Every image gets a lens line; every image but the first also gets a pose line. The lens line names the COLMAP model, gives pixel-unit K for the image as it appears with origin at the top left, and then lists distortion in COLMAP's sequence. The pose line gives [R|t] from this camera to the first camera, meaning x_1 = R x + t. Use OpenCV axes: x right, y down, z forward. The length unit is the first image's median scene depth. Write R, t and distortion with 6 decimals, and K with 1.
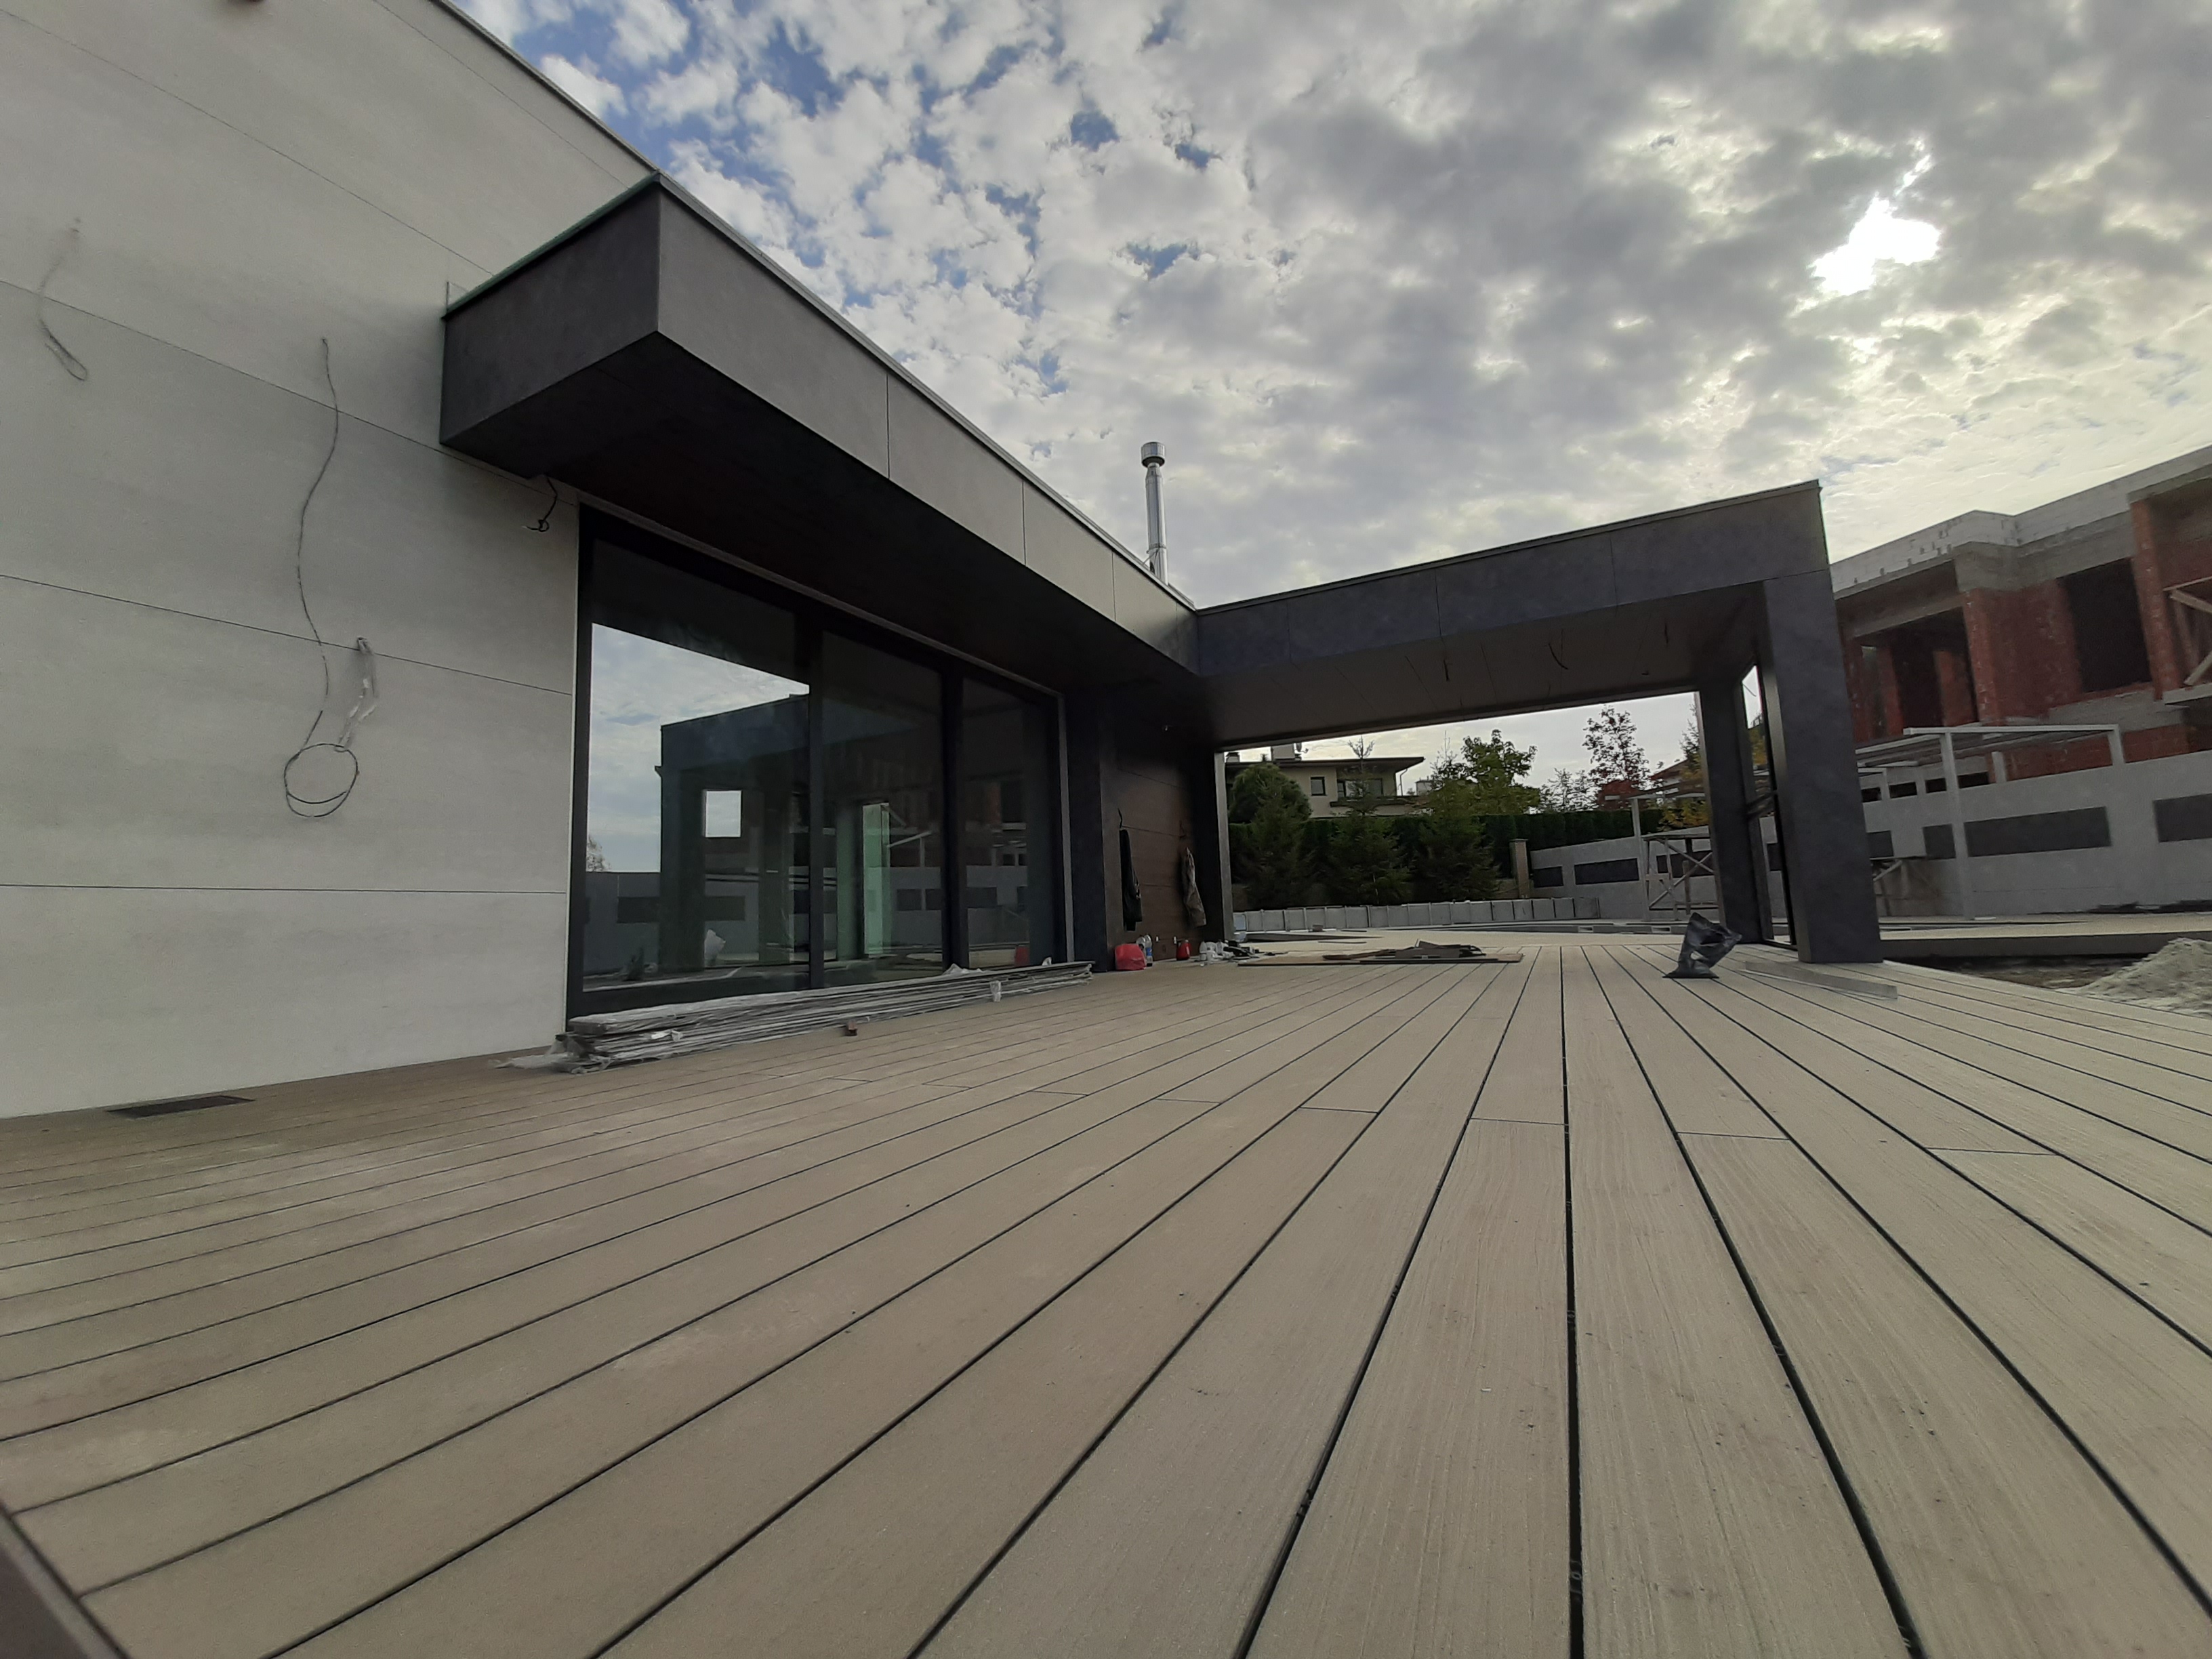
lens RADIAL K [[889.5, 0, 1106.0], [0, 889.5, 829.5], [0, 0, 1]] dist [0.018072, -0.013787]
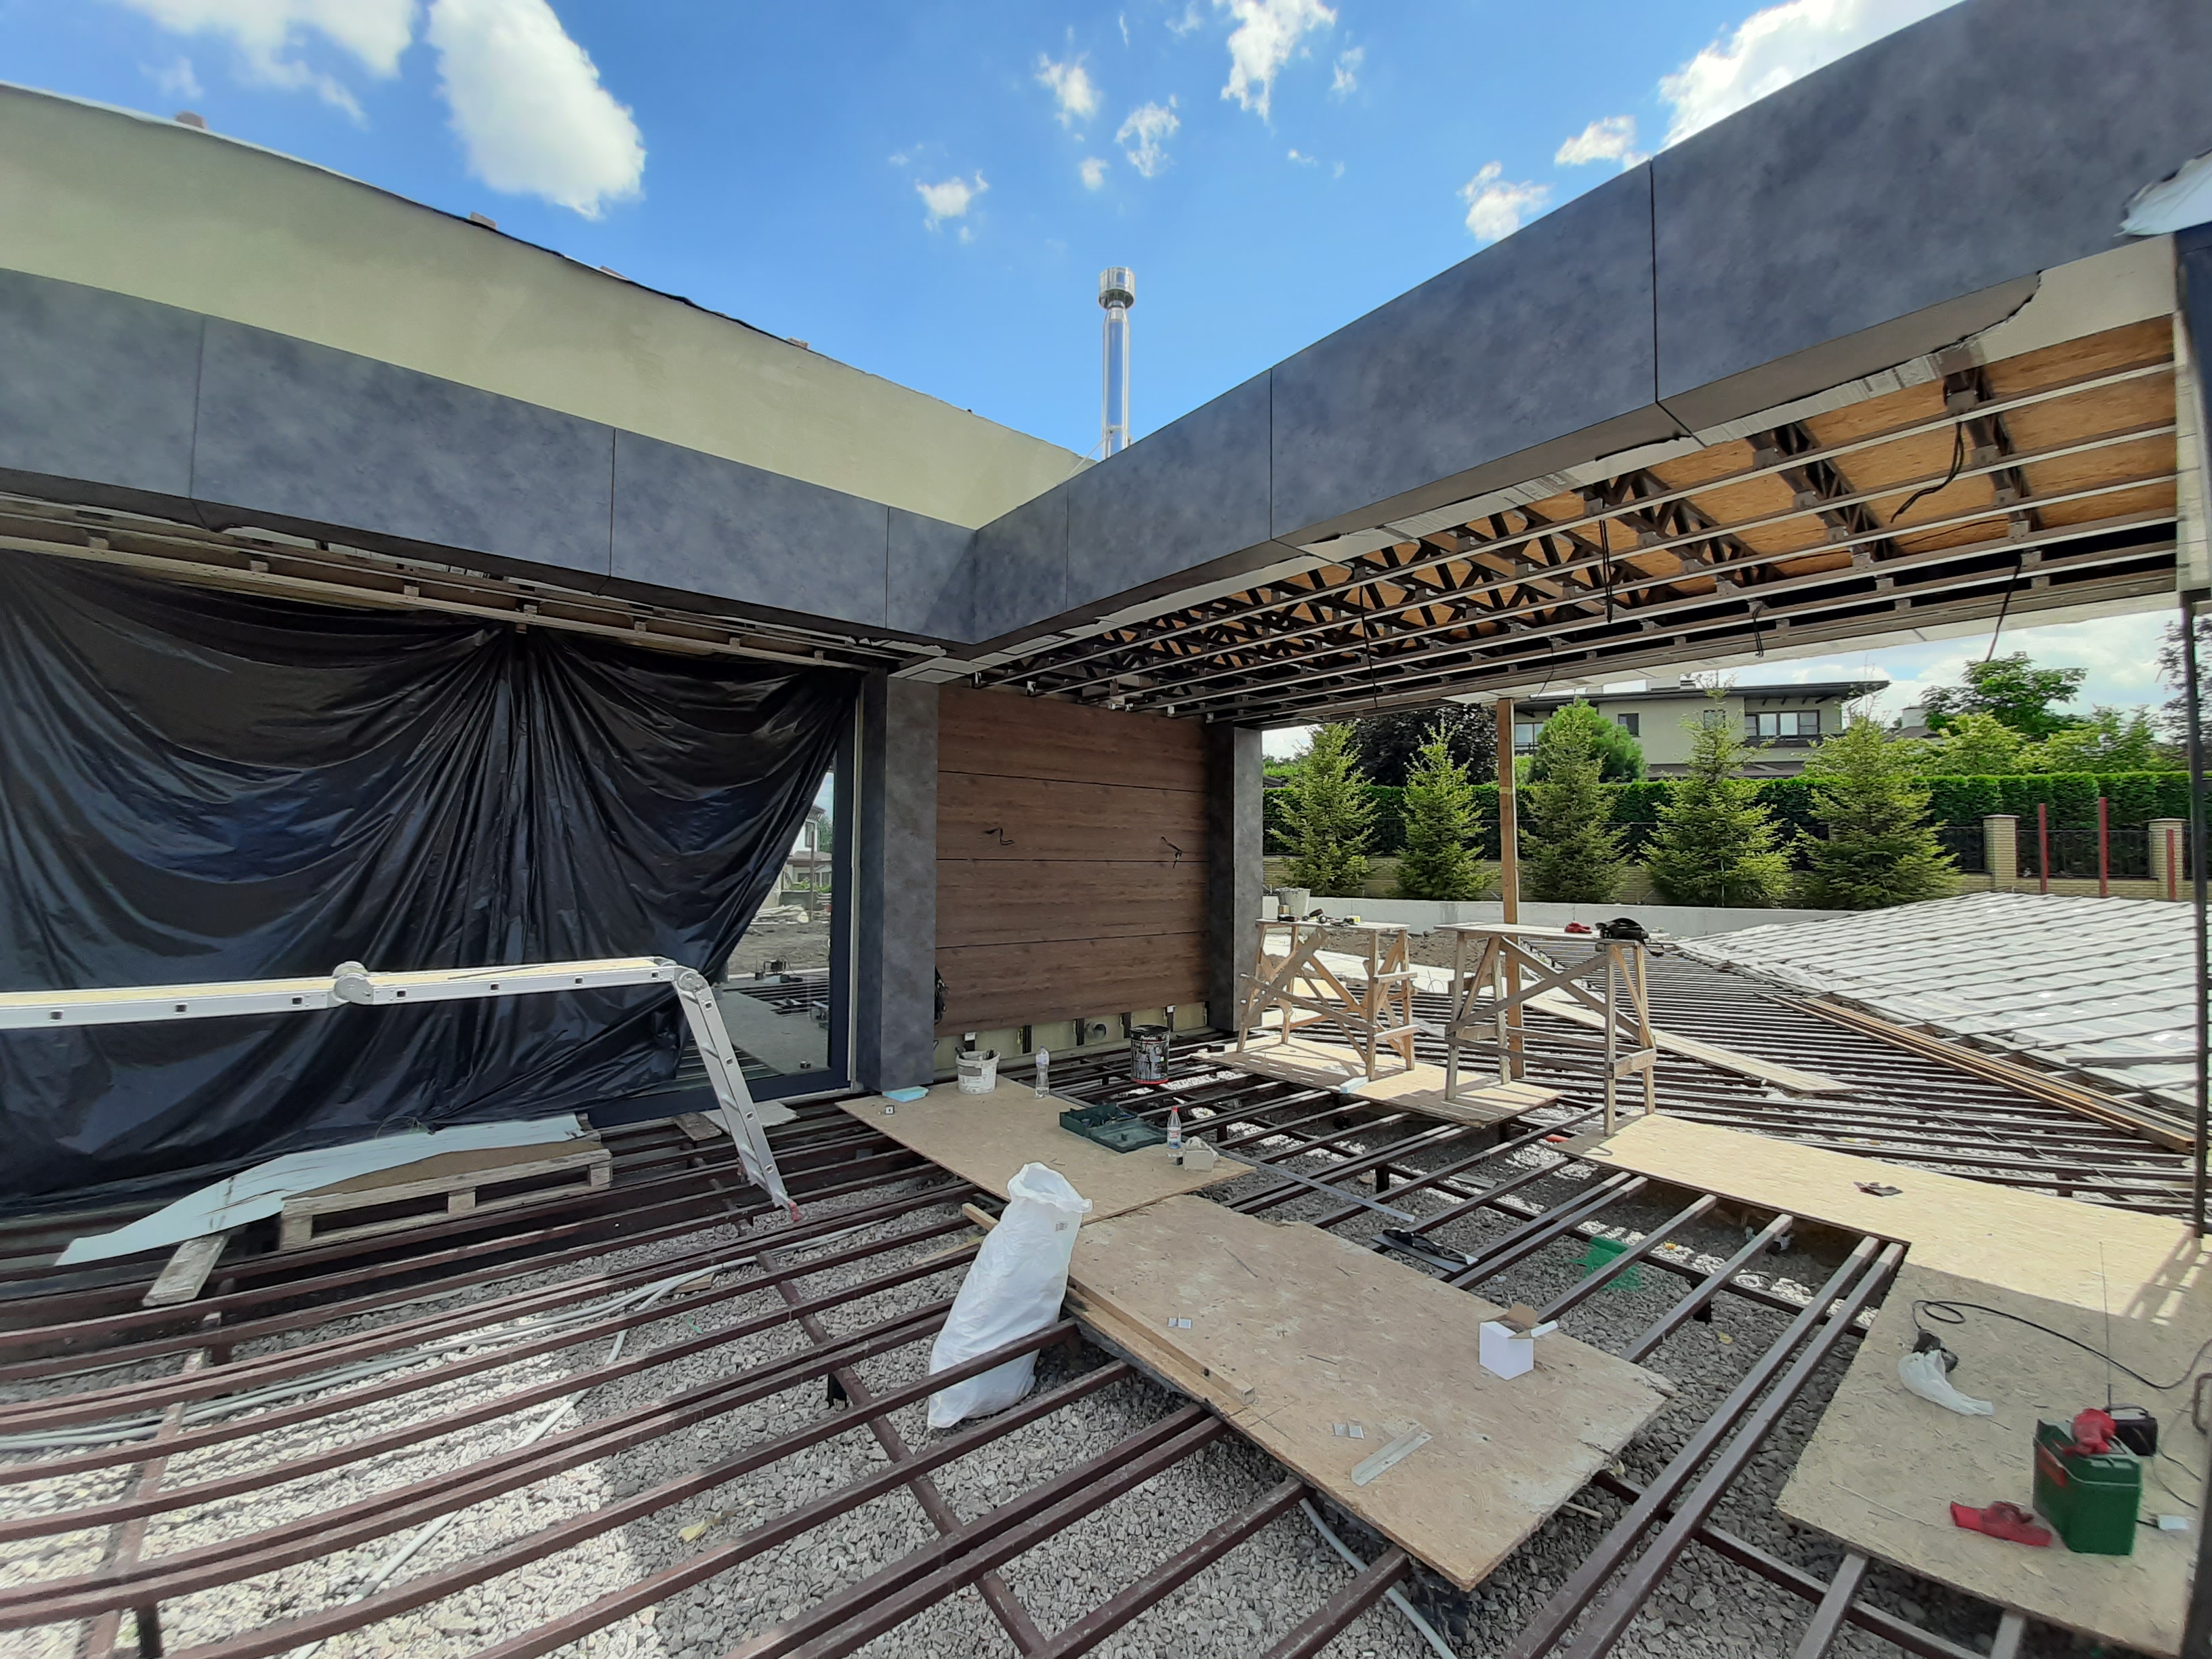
lens RADIAL K [[889.5, 0, 1106.0], [0, 889.5, 829.5], [0, 0, 1]] dist [0.018072, -0.013787]
pose [[0.912792, 0.038011, -0.406652, 0.137970], [-0.004682, 0.996568, 0.082642, -0.031133], [0.408397, -0.073531, 0.909838, 0.149033]]
